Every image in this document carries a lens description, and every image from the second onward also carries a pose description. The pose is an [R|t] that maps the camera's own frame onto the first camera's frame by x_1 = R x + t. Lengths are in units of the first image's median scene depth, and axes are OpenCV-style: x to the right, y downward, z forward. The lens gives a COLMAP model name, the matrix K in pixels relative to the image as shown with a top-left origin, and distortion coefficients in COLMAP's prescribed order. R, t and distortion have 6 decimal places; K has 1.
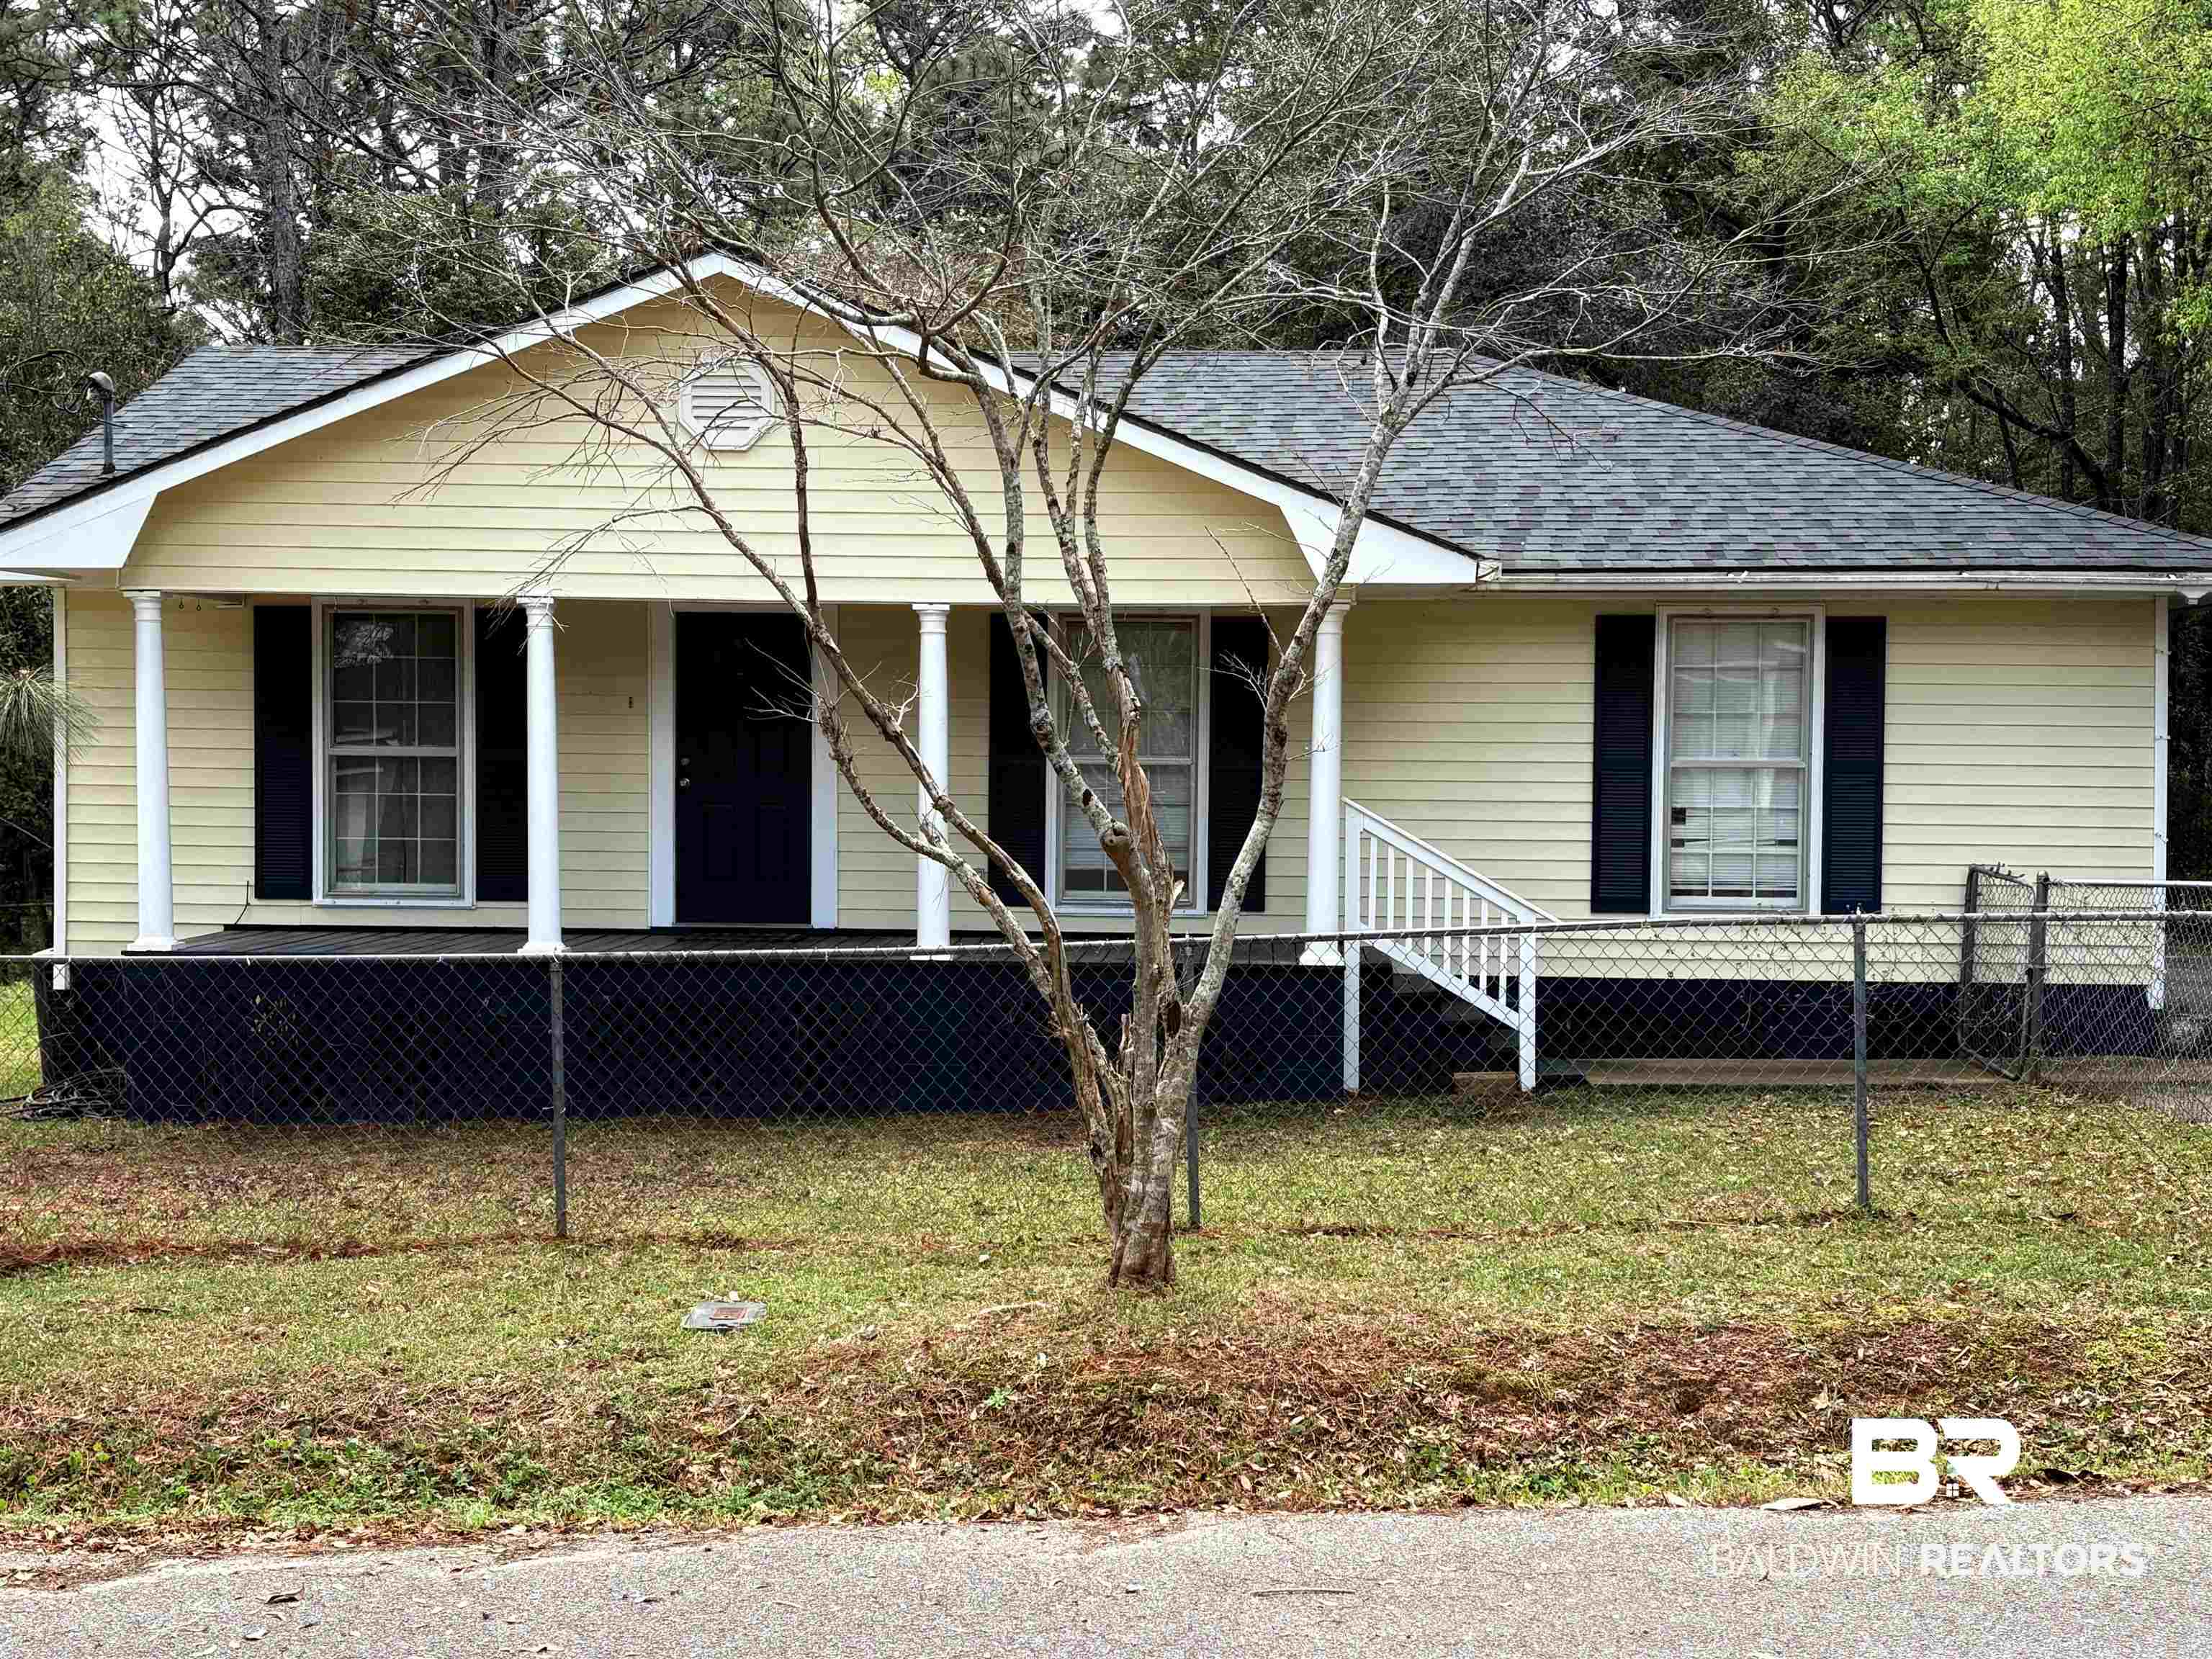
lens RADIAL K [[2835.4, 0, 1104.1], [0, 2835.4, 833.2], [0, 0, 1]] dist [0.136992, 0.000000]
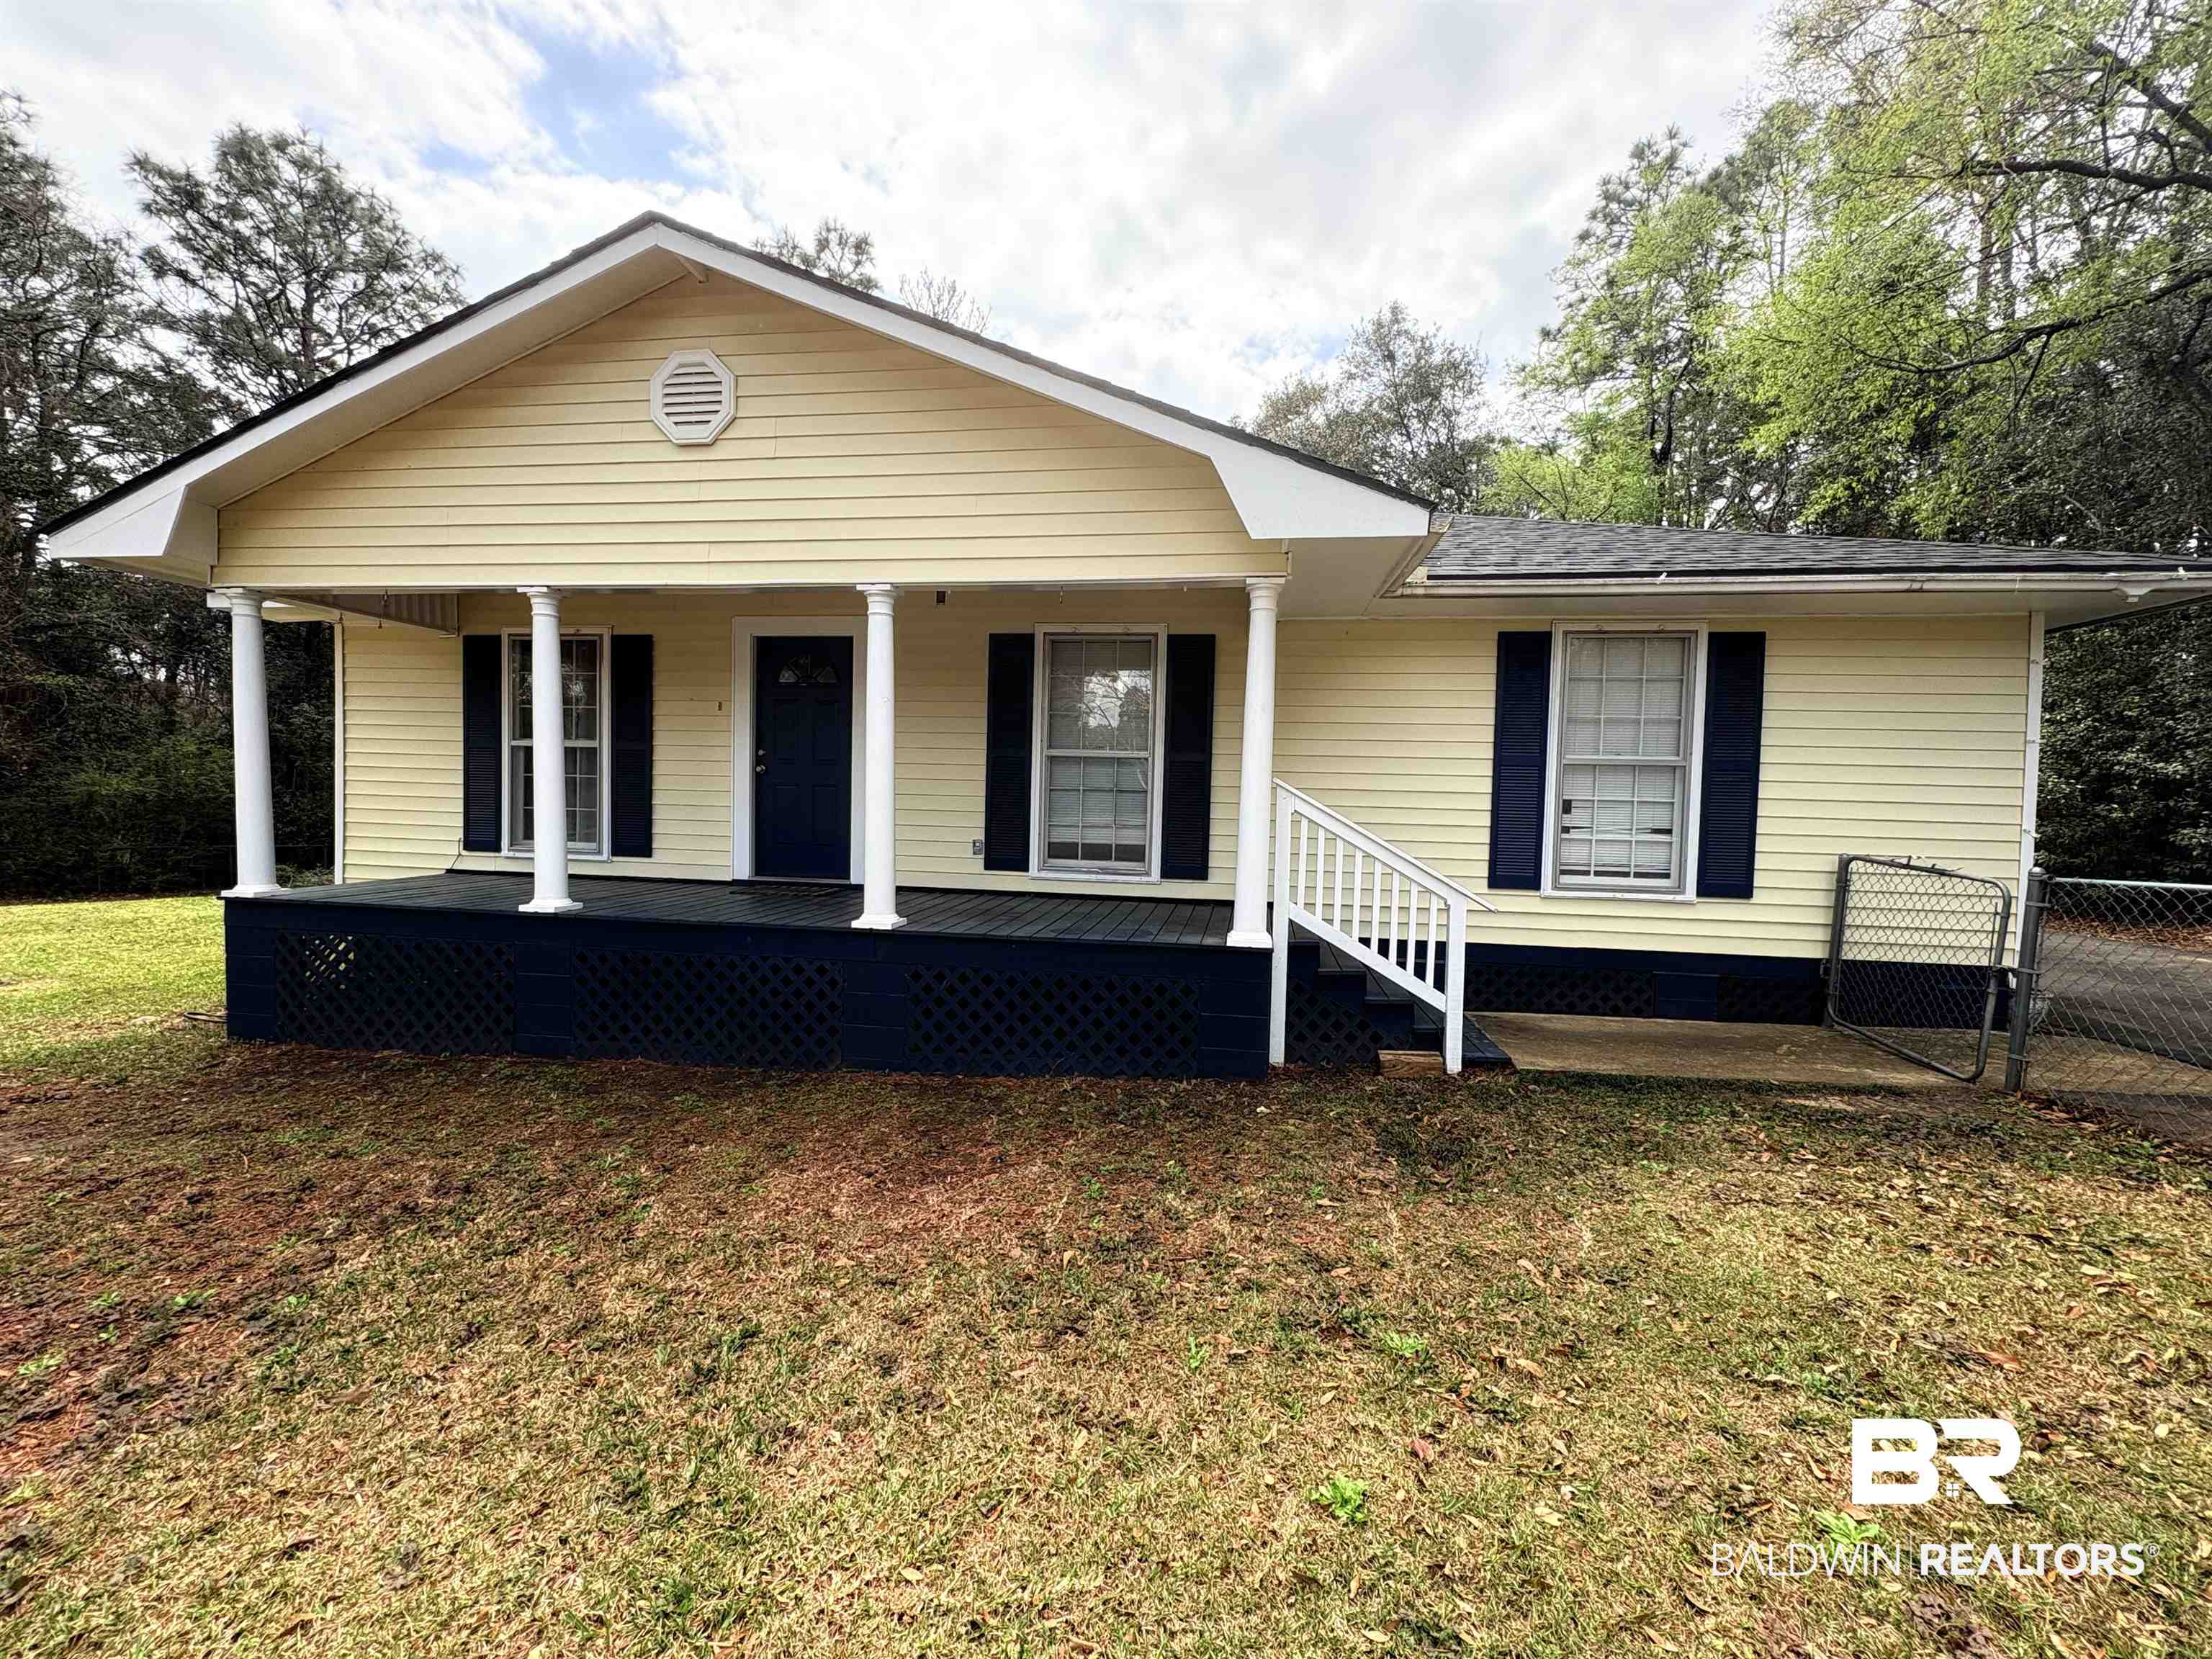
lens RADIAL K [[888.4, 0, 1109.0], [0, 888.4, 834.2], [0, 0, 1]] dist [-0.001370, 0.000152]
pose [[0.994590, 0.019599, -0.102009, 0.053577], [-0.018388, 0.999749, 0.012800, 0.004000], [0.102234, -0.010855, 0.994701, 0.625536]]
